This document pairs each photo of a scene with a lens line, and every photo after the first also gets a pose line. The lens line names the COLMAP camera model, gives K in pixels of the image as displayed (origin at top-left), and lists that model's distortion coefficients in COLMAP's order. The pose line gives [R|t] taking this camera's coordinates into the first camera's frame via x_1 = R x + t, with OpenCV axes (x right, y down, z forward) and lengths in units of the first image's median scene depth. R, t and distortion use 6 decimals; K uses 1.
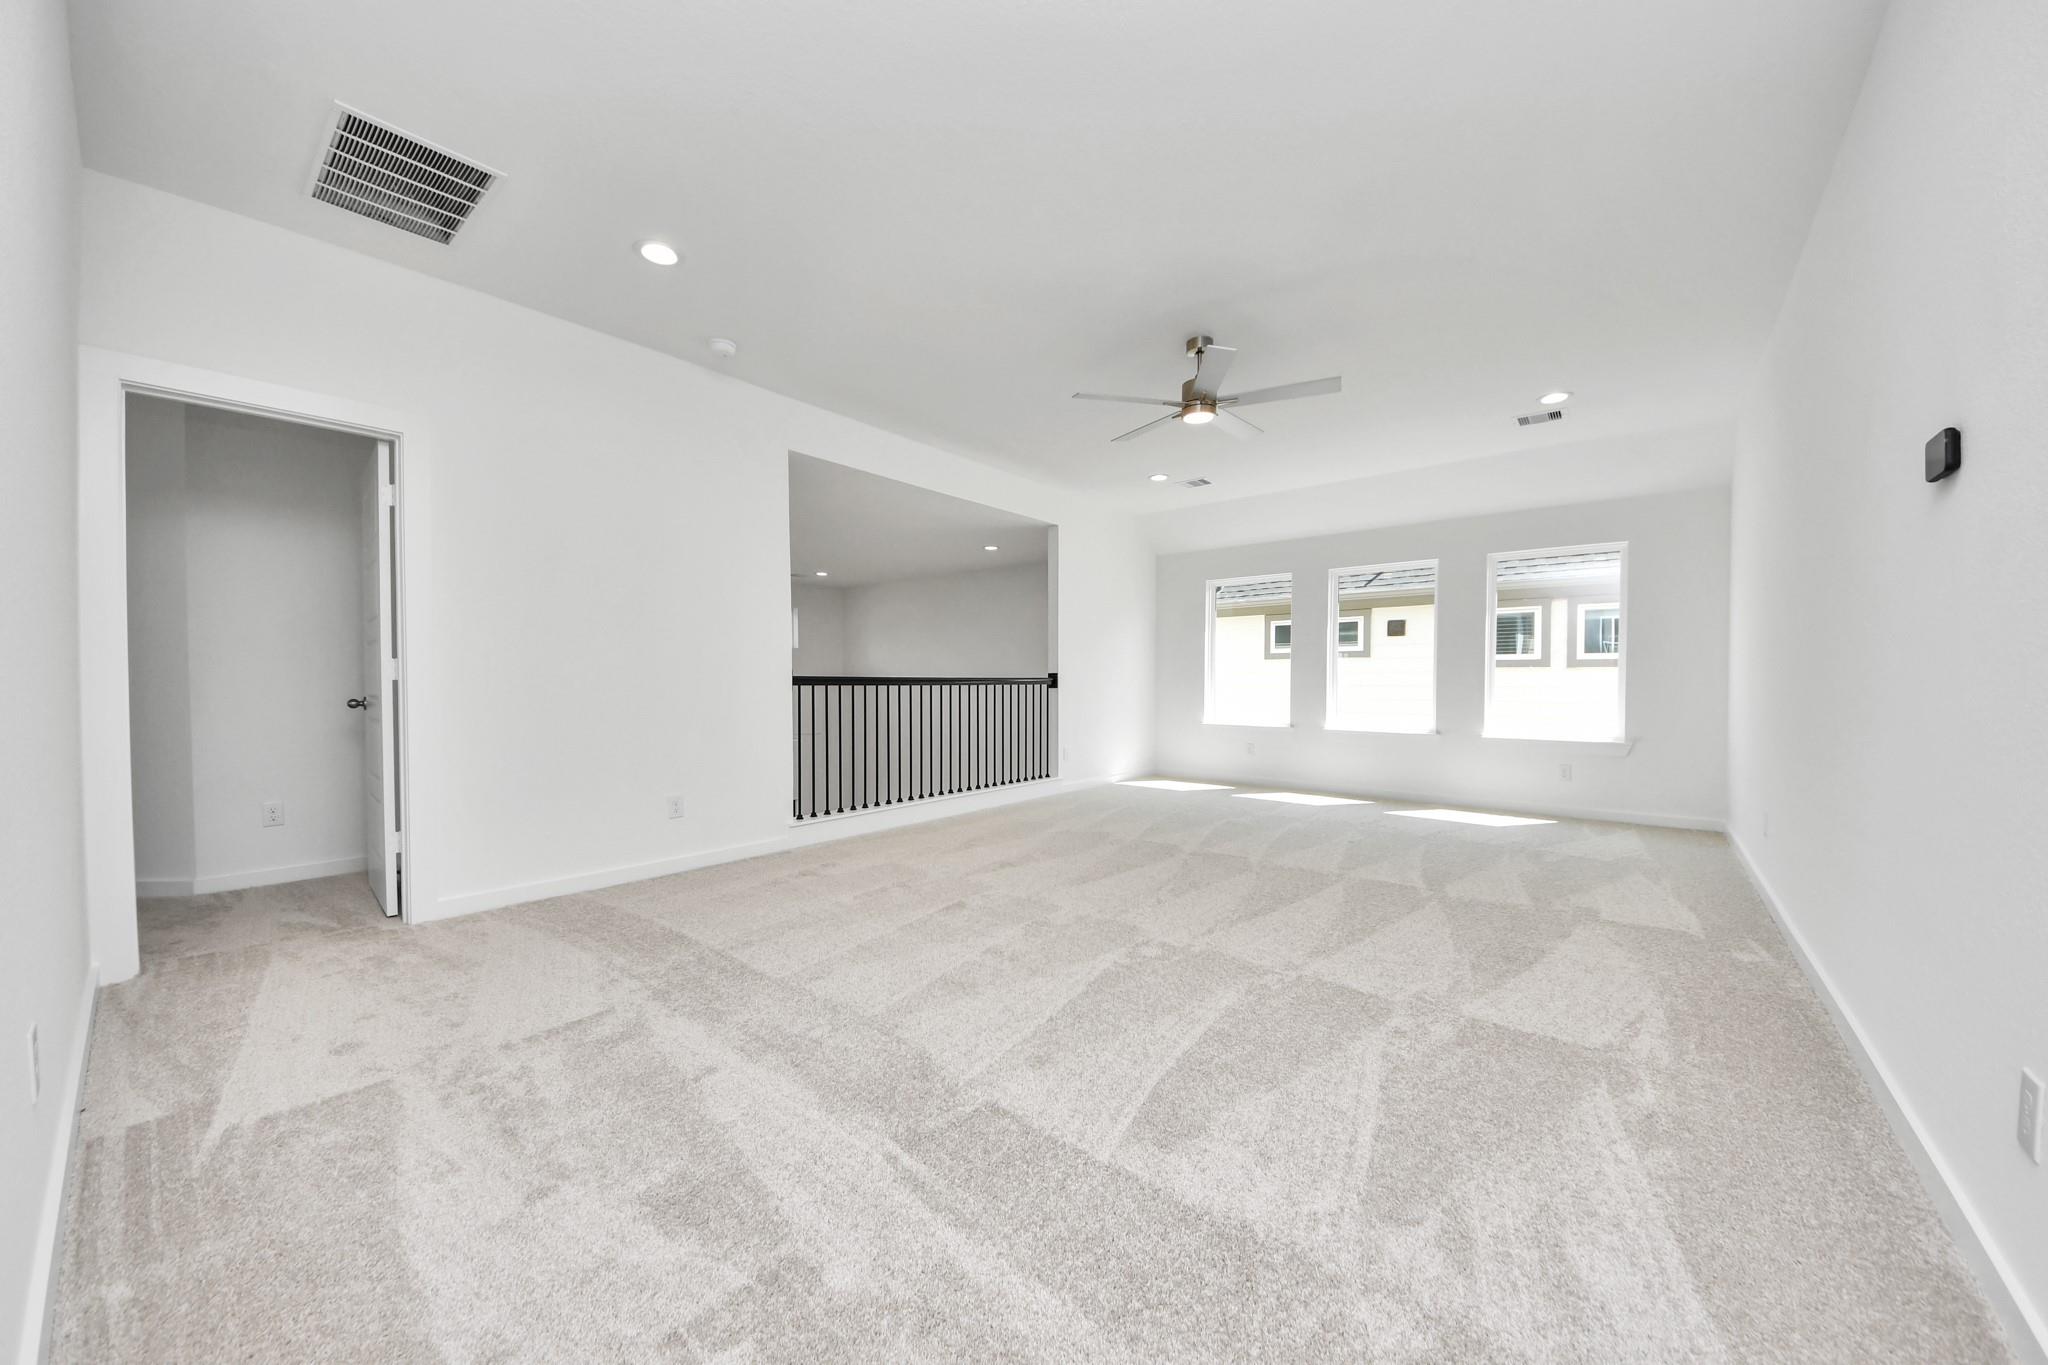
lens RADIAL K [[741.1, 0, 1025.6], [0, 741.1, 691.2], [0, 0, 1]] dist [0.001330, -0.000030]
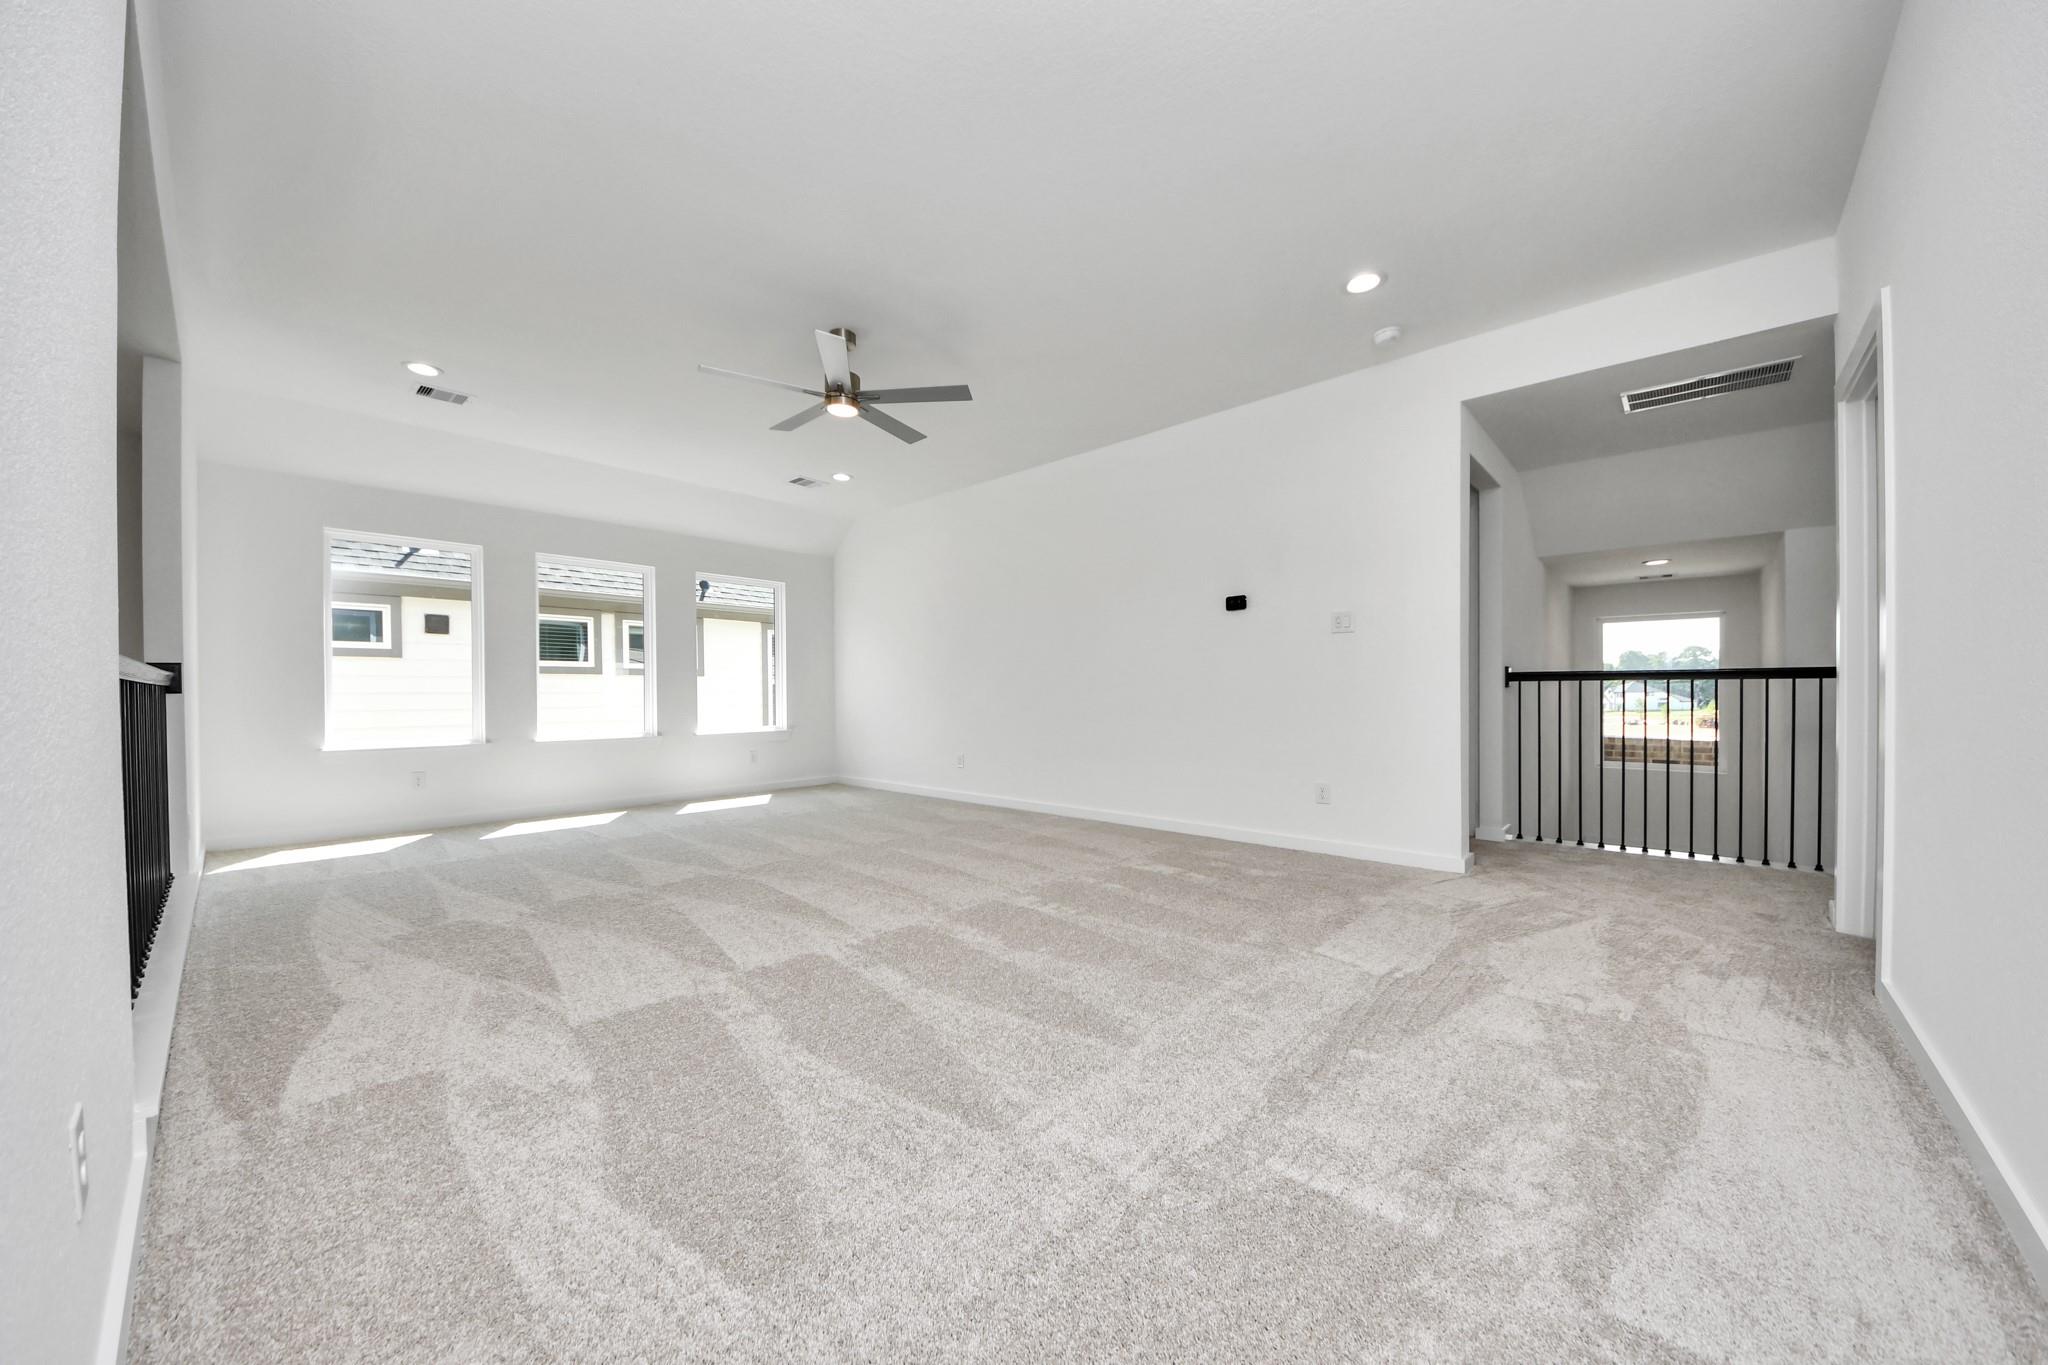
lens RADIAL K [[741.1, 0, 1025.6], [0, 741.1, 691.2], [0, 0, 1]] dist [0.001330, -0.000030]
pose [[0.053546, -0.001378, 0.998564, -0.316970], [0.015059, 0.999886, 0.000572, 0.000192], [-0.998452, 0.015007, 0.053561, 0.301525]]
